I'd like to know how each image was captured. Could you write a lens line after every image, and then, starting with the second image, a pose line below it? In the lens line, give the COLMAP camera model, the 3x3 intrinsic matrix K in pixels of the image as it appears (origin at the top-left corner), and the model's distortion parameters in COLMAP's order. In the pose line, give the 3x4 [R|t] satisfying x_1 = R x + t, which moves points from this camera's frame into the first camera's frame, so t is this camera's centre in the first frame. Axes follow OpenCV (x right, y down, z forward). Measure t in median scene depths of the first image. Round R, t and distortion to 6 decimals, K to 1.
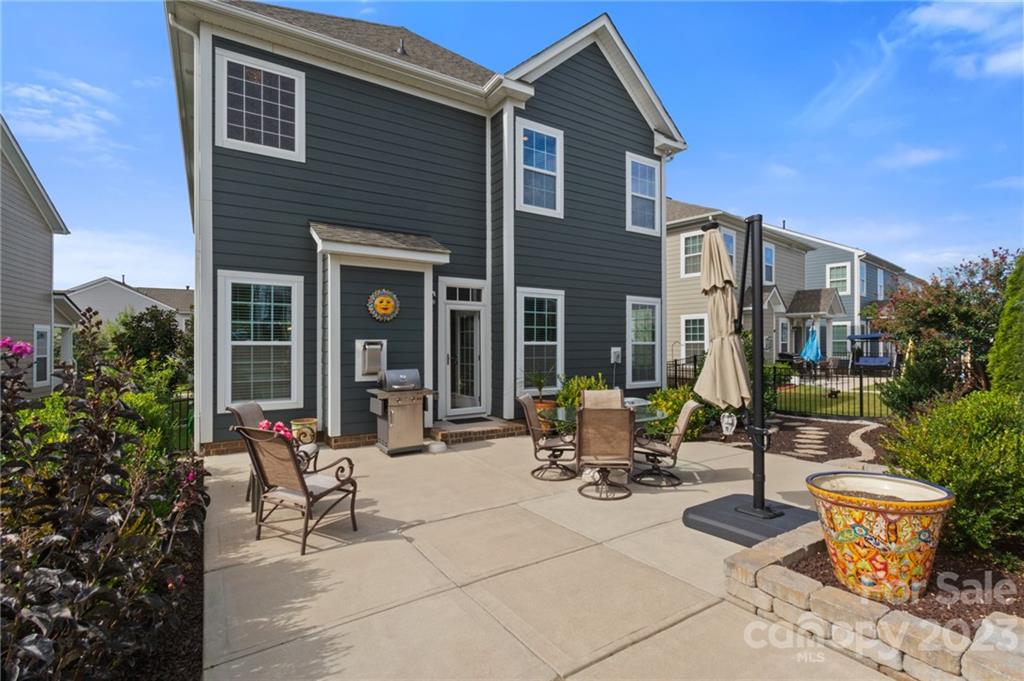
lens RADIAL K [[463.0, 0, 507.3], [0, 463.0, 322.6], [0, 0, 1]] dist [0.000038, -0.000116]
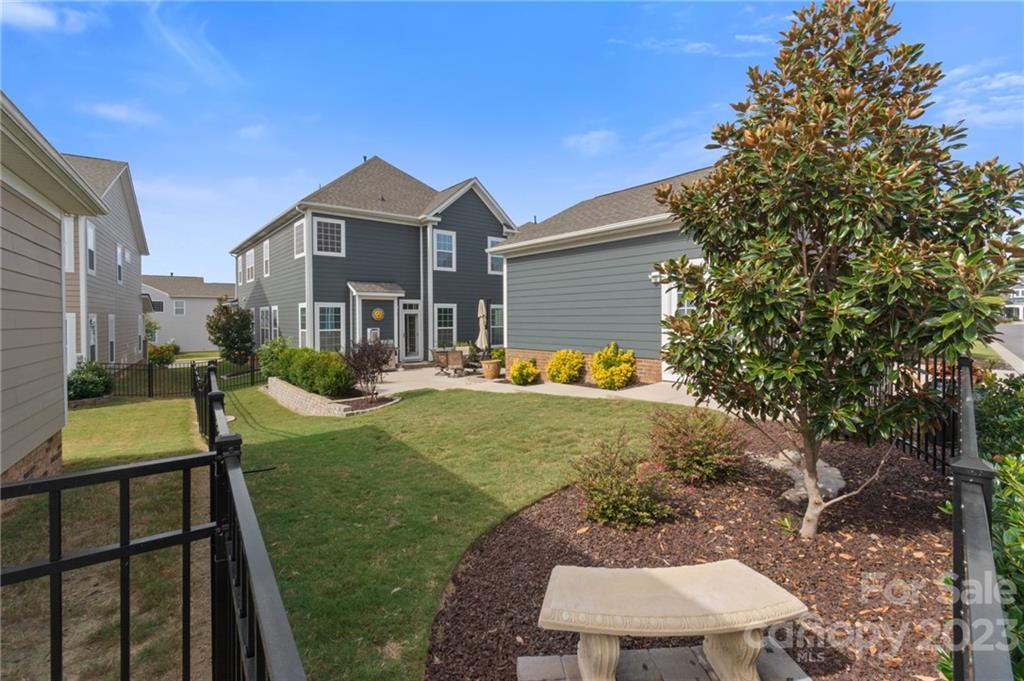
lens RADIAL K [[463.0, 0, 507.3], [0, 463.0, 322.6], [0, 0, 1]] dist [0.000038, -0.000116]
pose [[0.992615, -0.001654, 0.121298, 0.103520], [-0.006317, 0.997846, 0.065300, -0.137415], [-0.121145, -0.065584, 0.990466, -1.334548]]
